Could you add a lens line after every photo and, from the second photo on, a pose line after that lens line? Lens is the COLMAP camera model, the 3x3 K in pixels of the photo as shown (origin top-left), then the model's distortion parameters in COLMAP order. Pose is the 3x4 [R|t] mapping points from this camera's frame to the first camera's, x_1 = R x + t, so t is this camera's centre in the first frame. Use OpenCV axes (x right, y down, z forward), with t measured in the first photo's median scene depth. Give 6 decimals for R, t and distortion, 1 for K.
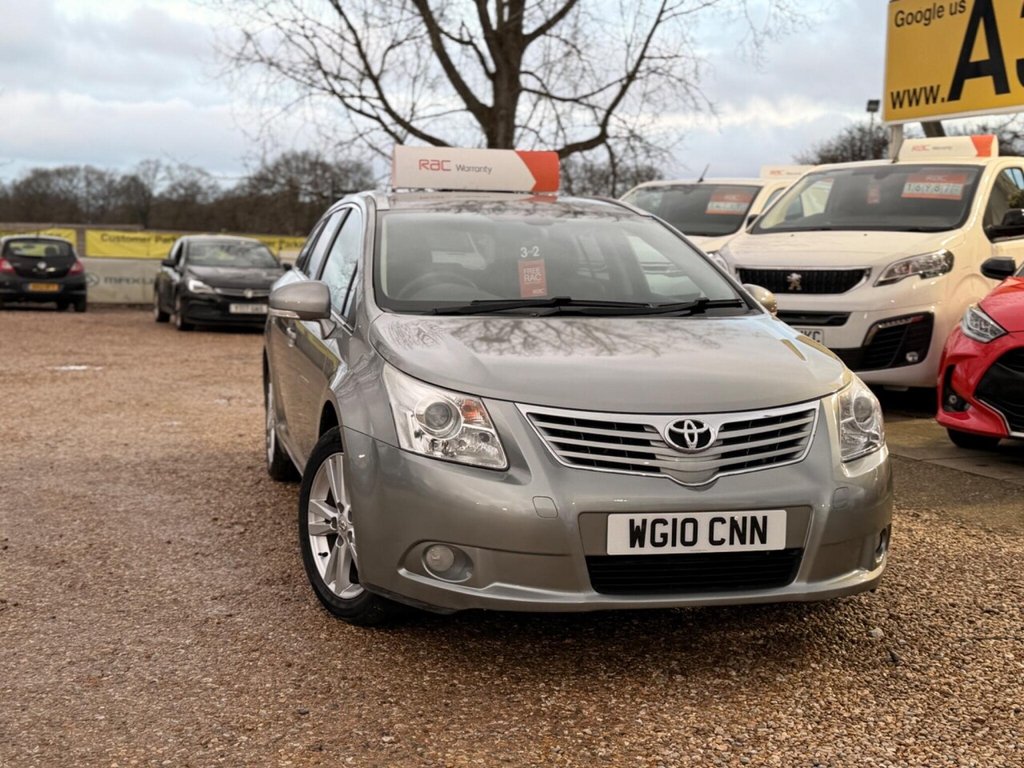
lens RADIAL K [[1317.2, 0, 512.0], [0, 1317.2, 384.0], [0, 0, 1]] dist [0.216373, -0.502520]
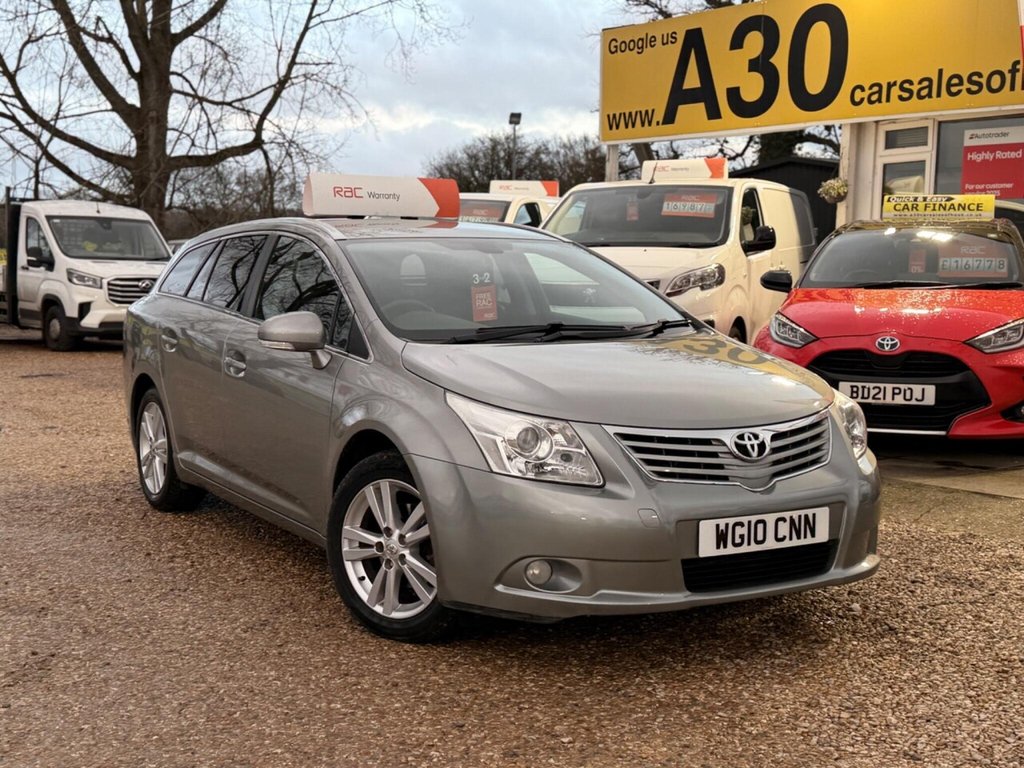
lens RADIAL K [[1318.6, 0, 510.7], [0, 1318.6, 391.9], [0, 0, 1]] dist [0.216554, -0.510479]
pose [[0.960389, -0.040979, 0.275634, -0.316681], [0.040074, 0.999157, 0.008918, -0.021881], [-0.275767, 0.002481, 0.961221, -0.027009]]
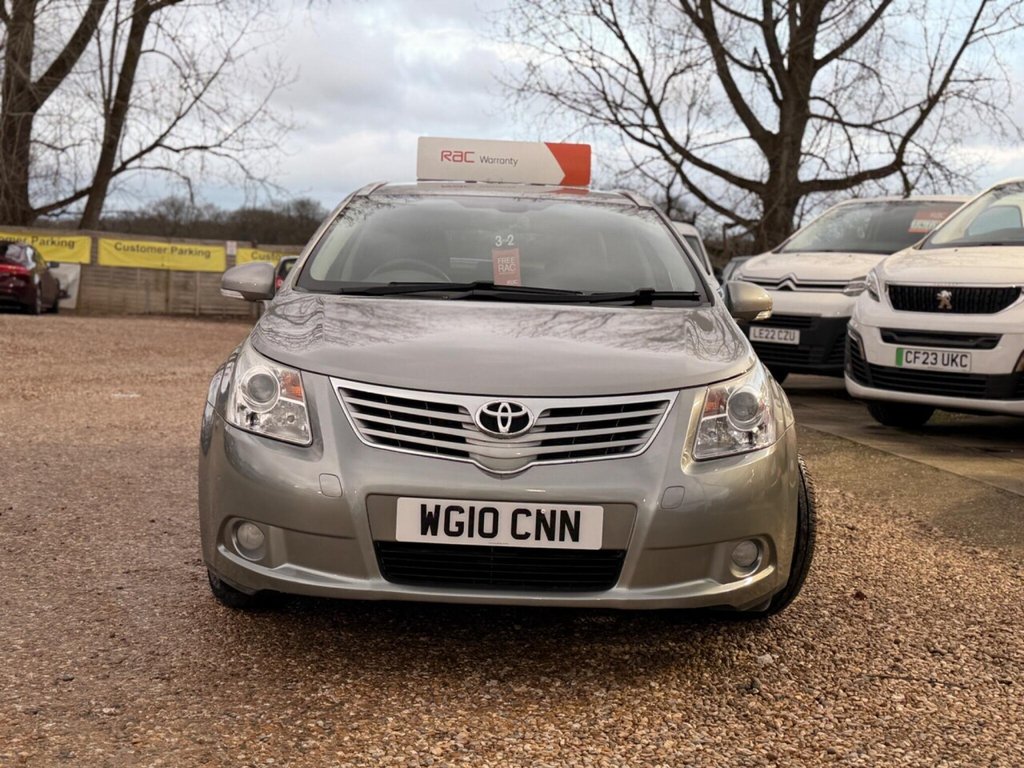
lens RADIAL K [[1318.6, 0, 510.7], [0, 1318.6, 391.9], [0, 0, 1]] dist [0.216554, -0.510479]
pose [[0.971407, 0.042071, -0.233661, 0.301014], [-0.046754, 0.998801, -0.014536, 0.028061], [0.232769, 0.025045, 0.972209, 0.089938]]
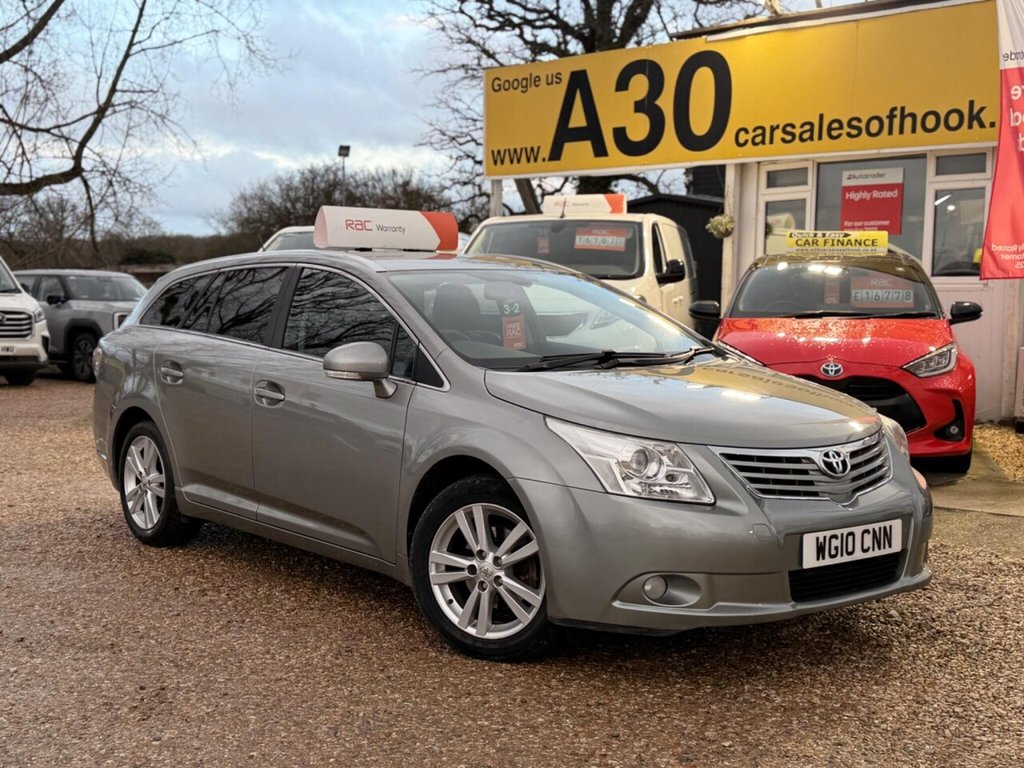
lens RADIAL K [[1317.2, 0, 512.0], [0, 1317.2, 384.0], [0, 0, 1]] dist [0.216373, -0.502520]
pose [[0.908632, -0.043964, 0.415276, -0.540535], [0.054564, 0.998416, -0.013690, -0.028164], [-0.414017, 0.035098, 0.909592, 0.012379]]
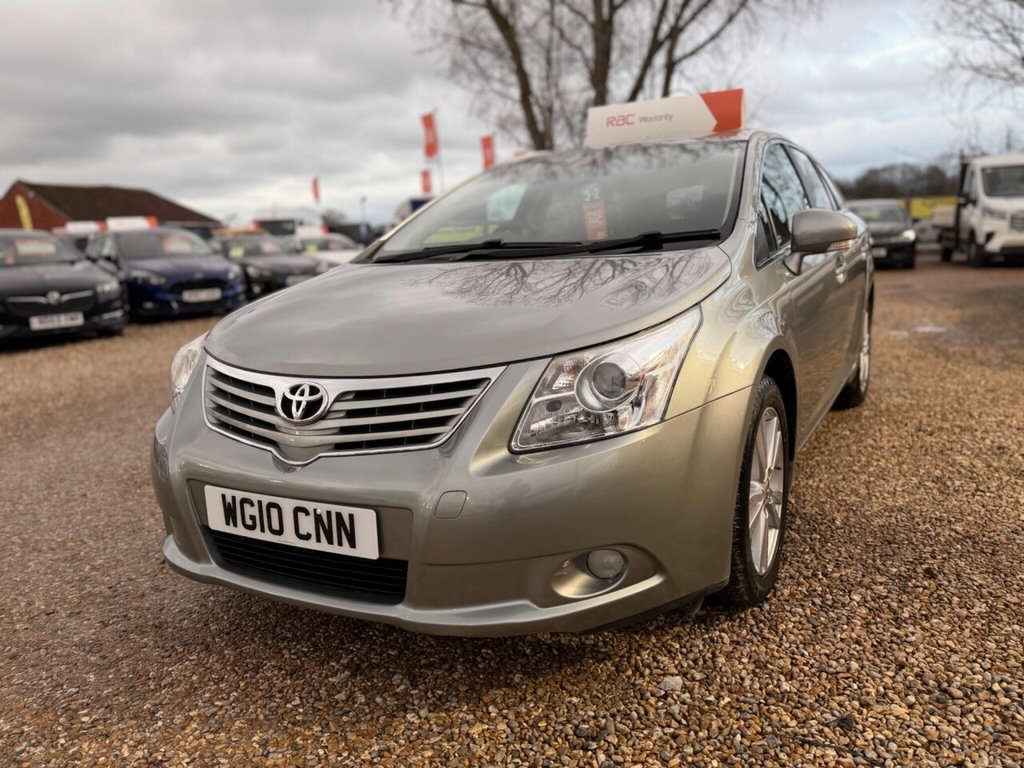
lens RADIAL K [[794.9, 0, 520.0], [0, 794.9, 389.1], [0, 0, 1]] dist [0.056007, -0.082704]
pose [[0.727295, 0.074376, -0.682283, 0.489847], [-0.002031, 0.994340, 0.106228, -0.019936], [0.686322, -0.075873, 0.723329, 0.624885]]
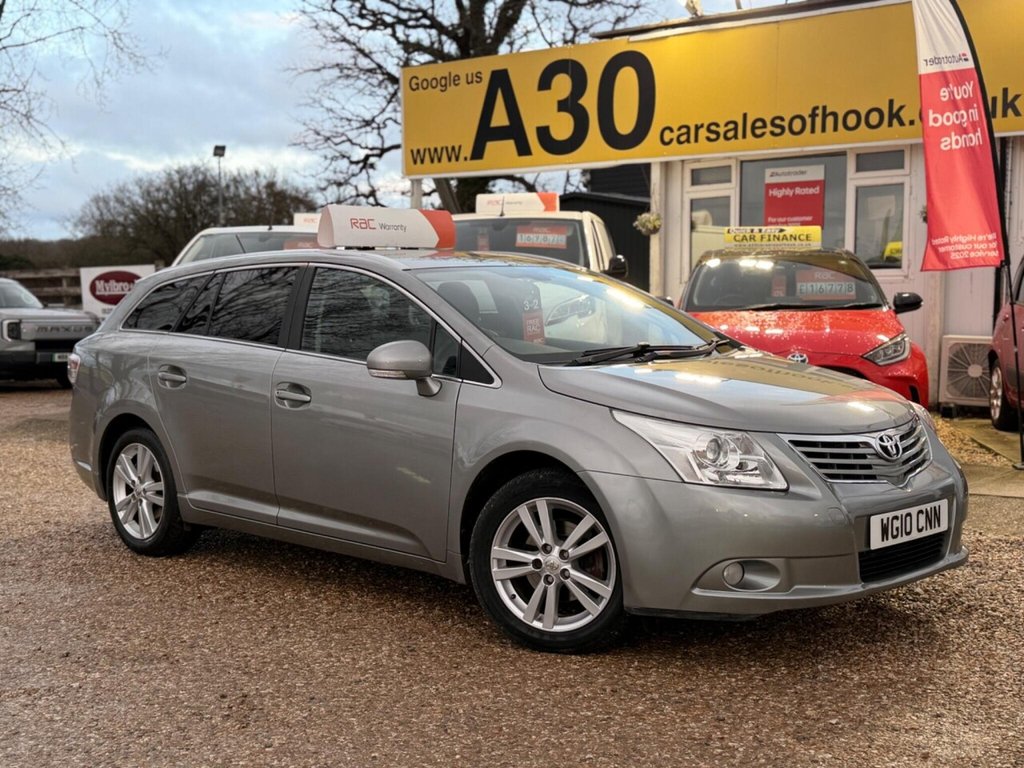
lens RADIAL K [[1315.9, 0, 527.2], [0, 1315.9, 387.9], [0, 0, 1]] dist [0.203849, -0.443372]
pose [[0.855566, -0.067360, 0.513293, -0.679411], [0.080555, 0.996744, -0.003467, -0.034040], [-0.511388, 0.044315, 0.858207, 0.080955]]
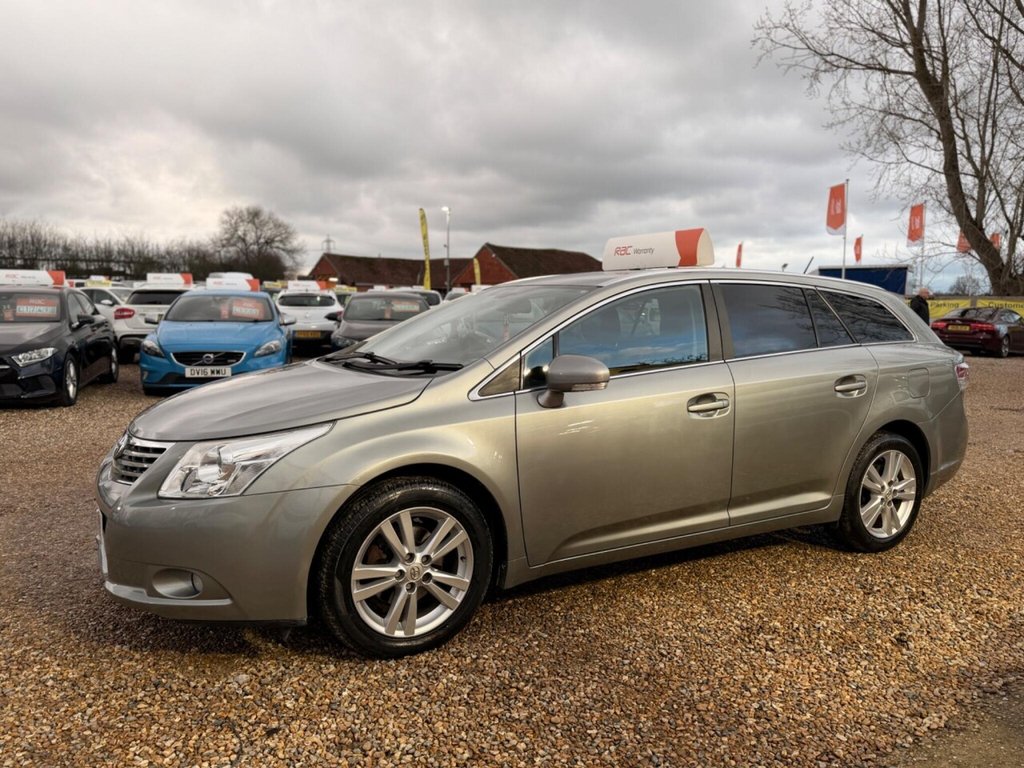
lens RADIAL K [[794.9, 0, 520.0], [0, 794.9, 389.1], [0, 0, 1]] dist [0.056007, -0.082704]
pose [[0.267943, 0.088266, -0.959383, 0.901573], [-0.103219, 0.992693, 0.062503, -0.101280], [0.957890, 0.082280, 0.275095, 0.996145]]
